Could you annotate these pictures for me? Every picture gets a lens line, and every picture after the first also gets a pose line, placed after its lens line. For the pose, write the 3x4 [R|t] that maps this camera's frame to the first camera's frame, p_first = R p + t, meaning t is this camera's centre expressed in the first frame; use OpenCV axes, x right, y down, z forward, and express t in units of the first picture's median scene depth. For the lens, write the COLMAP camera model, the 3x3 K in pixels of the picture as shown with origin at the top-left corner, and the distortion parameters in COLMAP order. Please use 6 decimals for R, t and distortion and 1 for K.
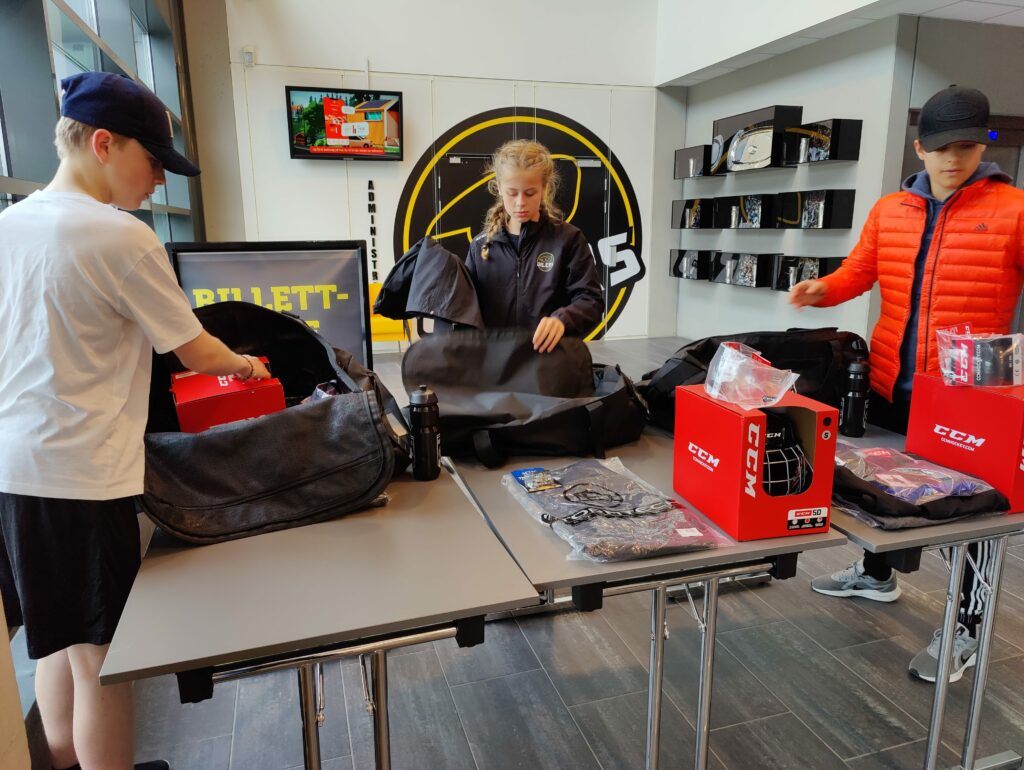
lens RADIAL K [[721.9, 0, 513.8], [0, 721.9, 383.2], [0, 0, 1]] dist [0.041262, -0.039113]
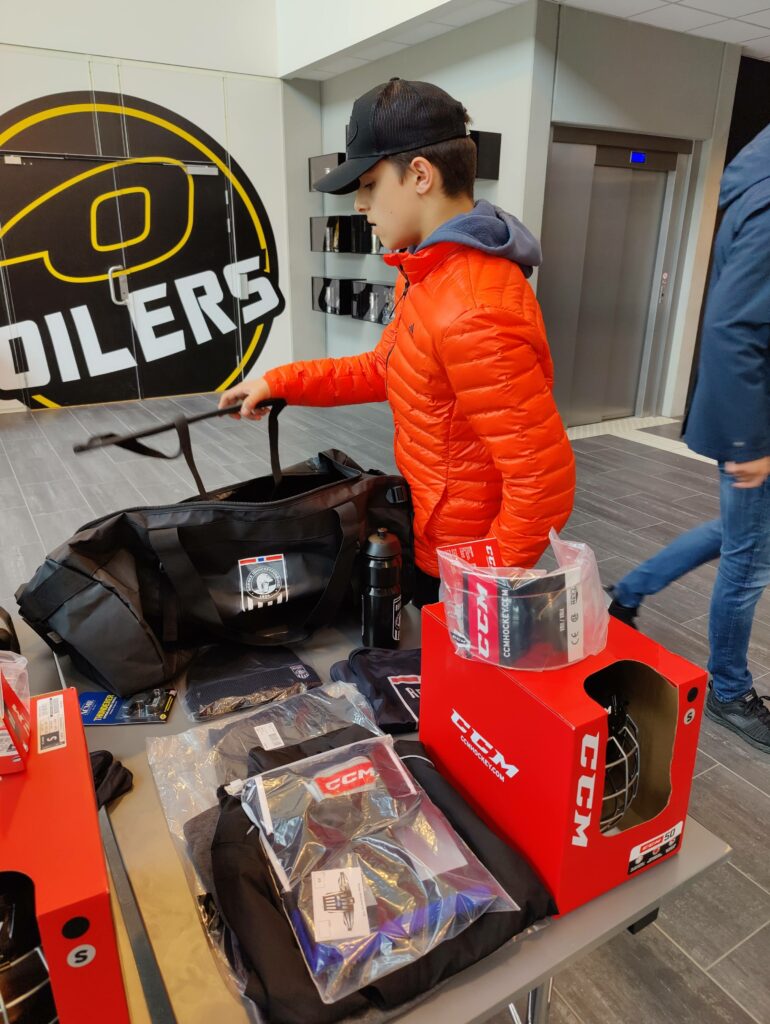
lens RADIAL K [[721.9, 0, 392.8], [0, 721.9, 498.7], [0, 0, 1]] dist [0.041262, -0.039113]
pose [[0.970968, -0.063738, 0.230563, 0.267918], [0.033637, 0.990651, 0.132209, -0.109412], [-0.236834, -0.120615, 0.964034, 0.323732]]
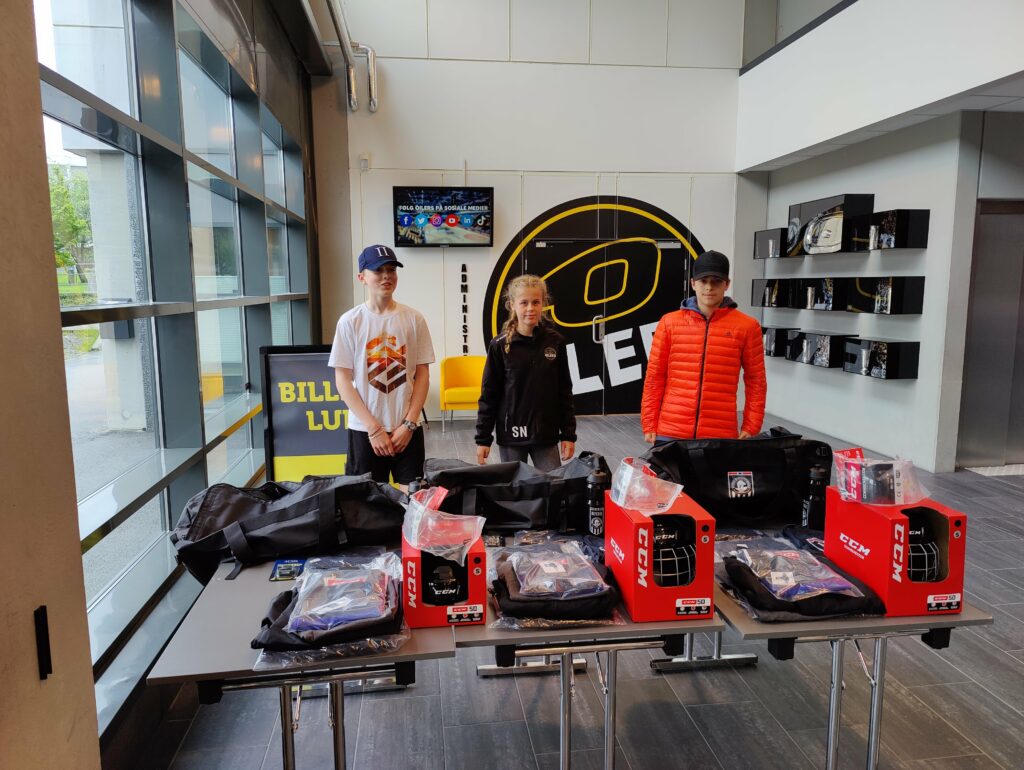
lens RADIAL K [[721.9, 0, 509.2], [0, 721.9, 378.8], [0, 0, 1]] dist [0.041262, -0.039113]
pose [[0.985116, 0.022866, -0.170362, 0.158818], [-0.036676, 0.996250, -0.078362, -0.049668], [0.167931, 0.083443, 0.982261, -0.159850]]
